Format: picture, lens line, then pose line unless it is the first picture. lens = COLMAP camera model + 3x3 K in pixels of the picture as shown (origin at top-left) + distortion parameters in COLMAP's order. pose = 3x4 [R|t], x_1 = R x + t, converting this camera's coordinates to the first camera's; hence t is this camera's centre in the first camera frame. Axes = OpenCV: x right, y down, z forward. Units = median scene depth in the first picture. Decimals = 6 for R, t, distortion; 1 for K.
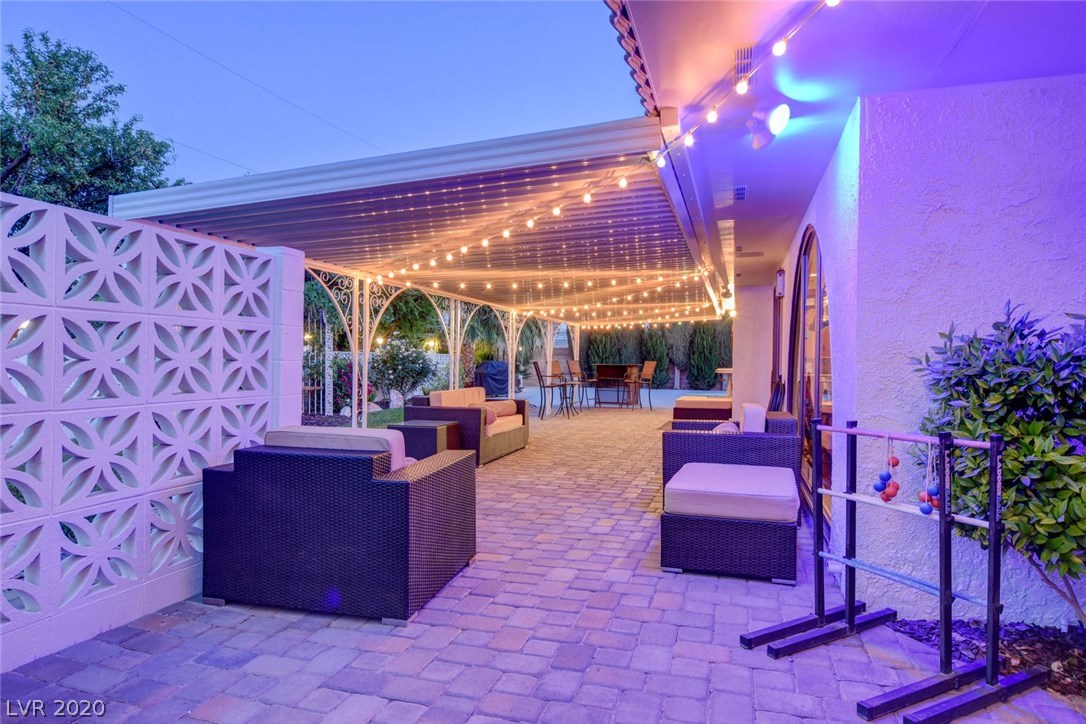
lens RADIAL K [[646.2, 0, 542.8], [0, 646.2, 358.1], [0, 0, 1]] dist [0.000415, -0.000006]
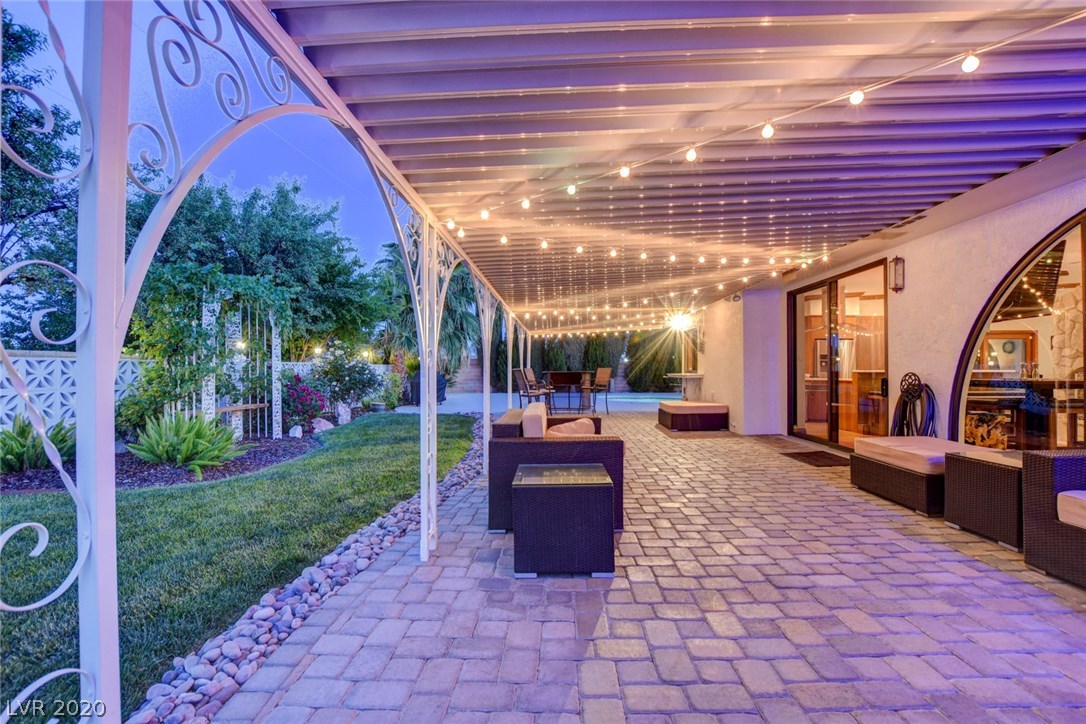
lens RADIAL K [[494.1, 0, 542.7], [0, 494.1, 367.9], [0, 0, 1]] dist [-0.005850, 0.000561]
pose [[0.965855, -0.014653, 0.258668, -0.161732], [0.014861, 0.999889, 0.001150, 0.002807], [-0.258656, 0.002733, 0.965966, 0.296006]]
